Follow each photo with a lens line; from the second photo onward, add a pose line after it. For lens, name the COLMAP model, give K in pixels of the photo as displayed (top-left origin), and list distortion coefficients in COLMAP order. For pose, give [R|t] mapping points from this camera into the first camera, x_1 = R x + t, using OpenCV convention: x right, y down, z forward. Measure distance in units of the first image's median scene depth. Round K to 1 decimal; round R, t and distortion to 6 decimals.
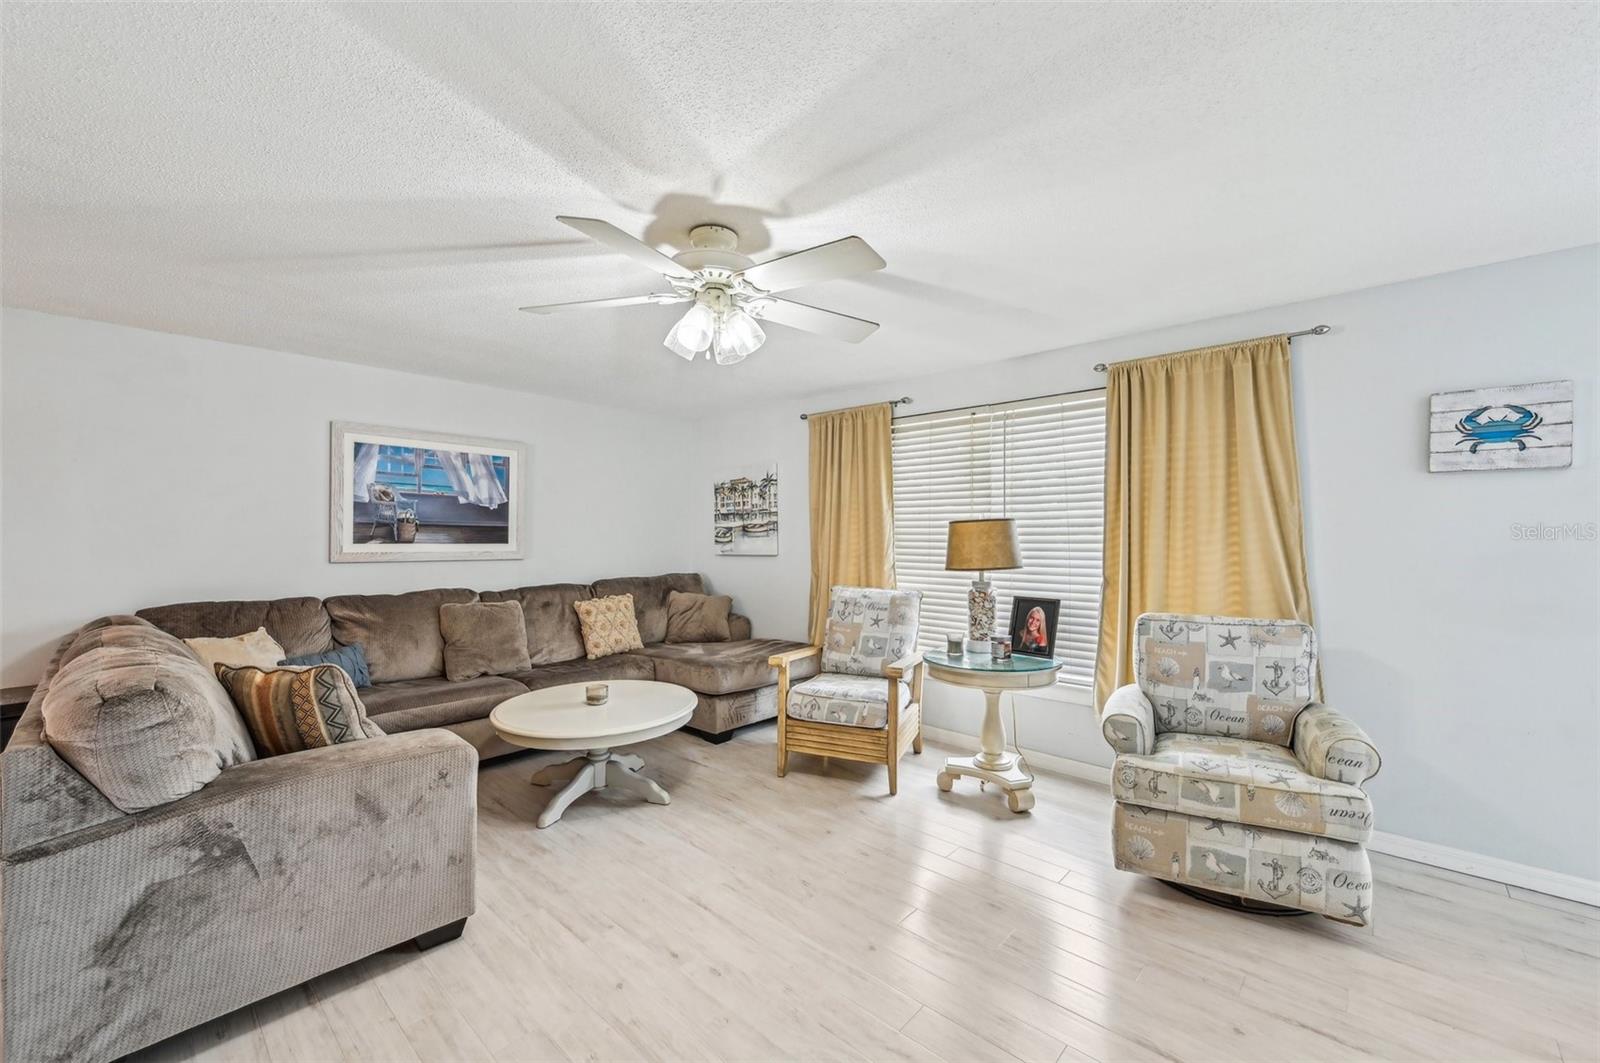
lens RADIAL K [[643.1, 0, 786.8], [0, 643.1, 537.5], [0, 0, 1]] dist [0.003985, 0.000042]
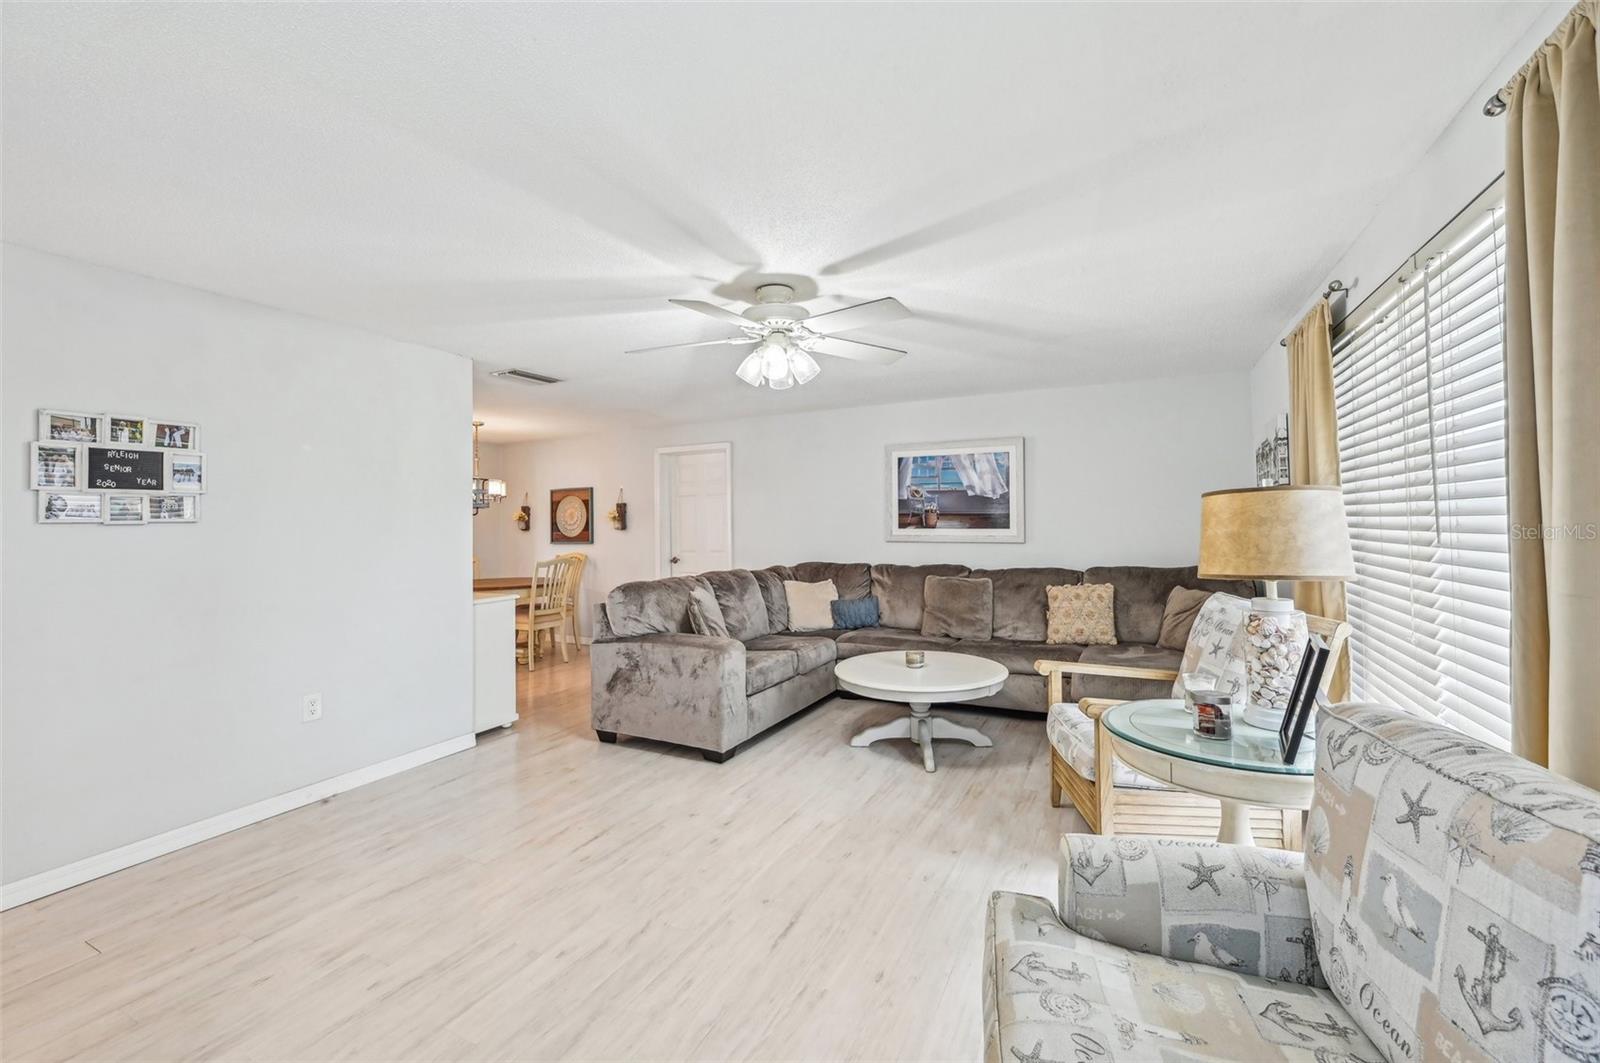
lens RADIAL K [[643.1, 0, 806.3], [0, 643.1, 509.7], [0, 0, 1]] dist [0.003985, 0.000042]
pose [[0.287683, -0.024288, -0.957418, 0.589738], [0.008843, 0.999703, -0.022704, -0.001789], [0.957685, -0.001935, 0.287812, 0.363304]]
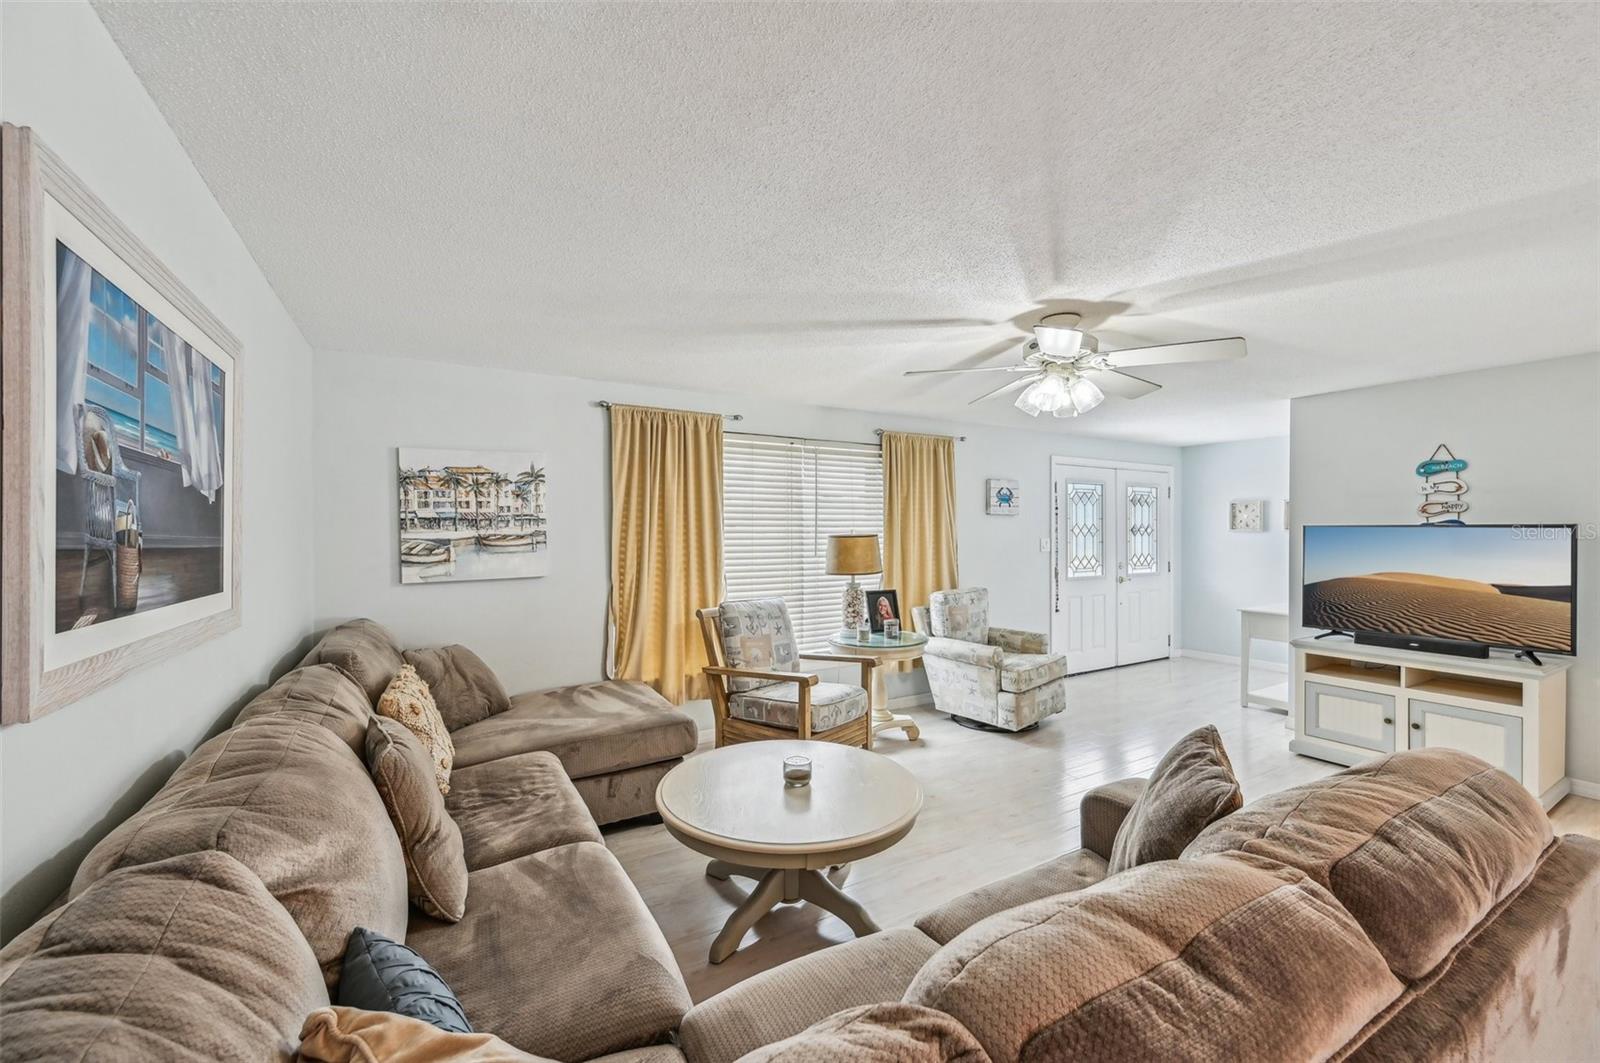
lens RADIAL K [[643.1, 0, 809.0], [0, 643.1, 529.2], [0, 0, 1]] dist [0.003985, 0.000042]
pose [[0.275845, 0.002443, 0.961199, -0.774333], [0.006879, 0.999966, -0.004515, -0.026299], [-0.961178, 0.007858, 0.275819, 0.592918]]
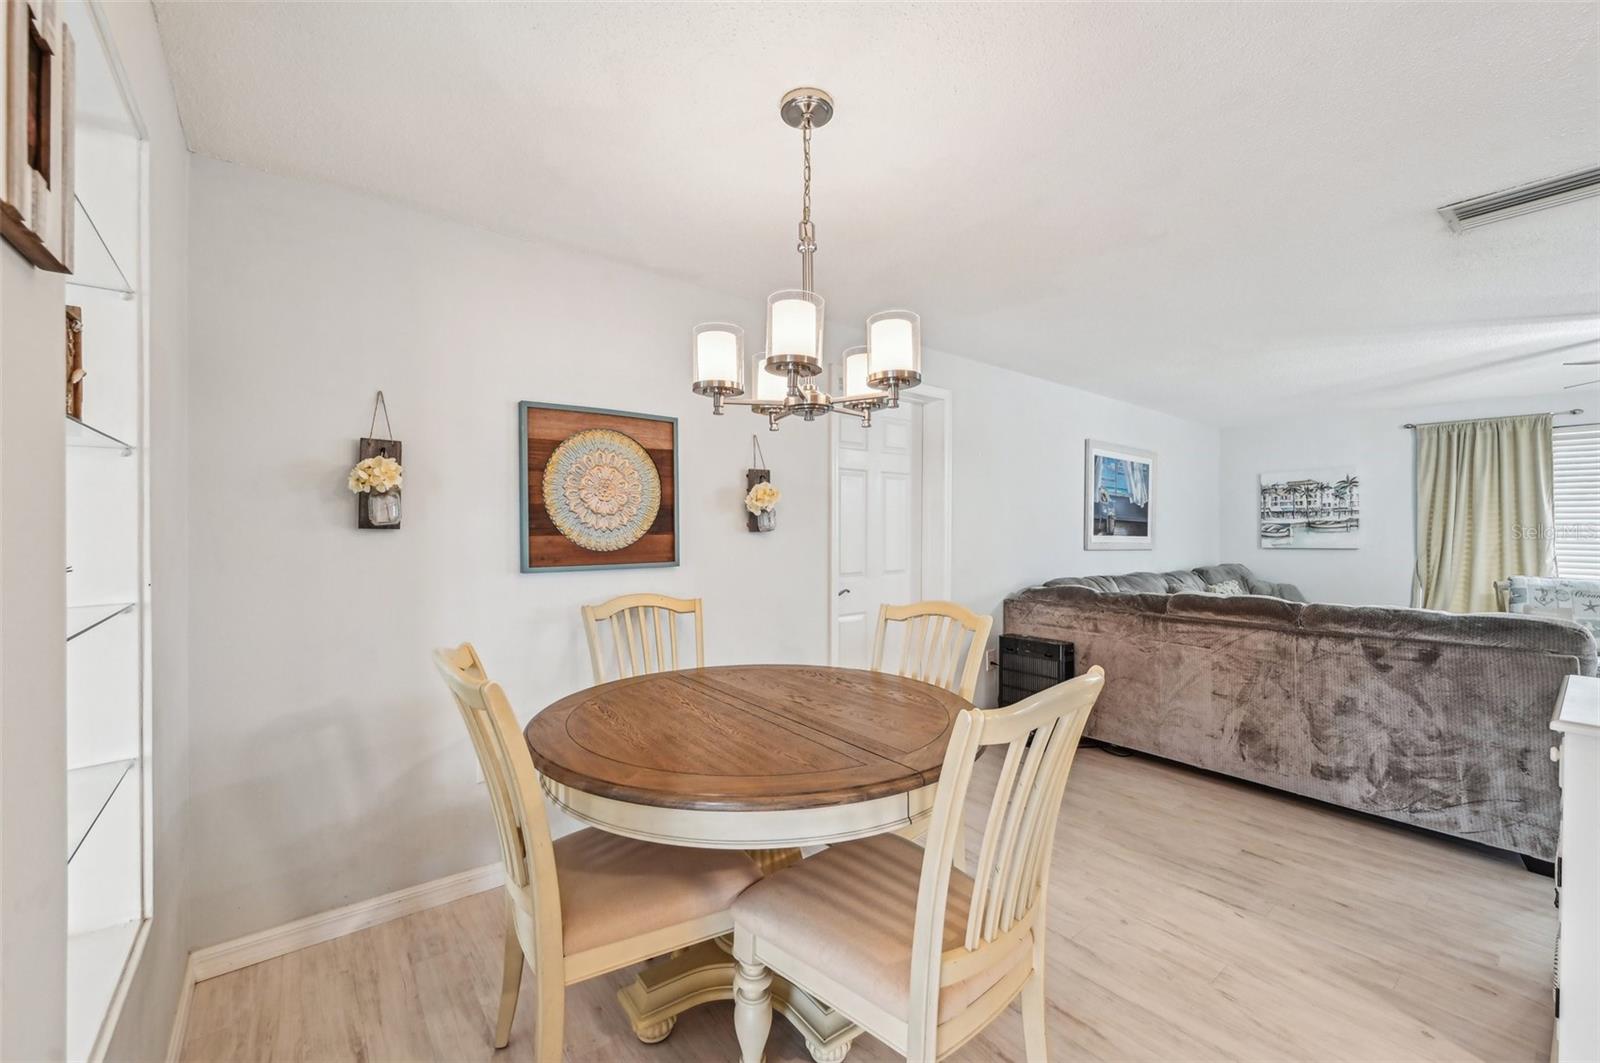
lens RADIAL K [[643.1, 0, 798.8], [0, 643.1, 531.4], [0, 0, 1]] dist [0.003985, 0.000042]
pose [[0.990438, 0.006789, -0.137794, -0.991678], [-0.007298, 0.999968, -0.003187, 0.009642], [0.137768, 0.004163, 0.990456, -0.306187]]
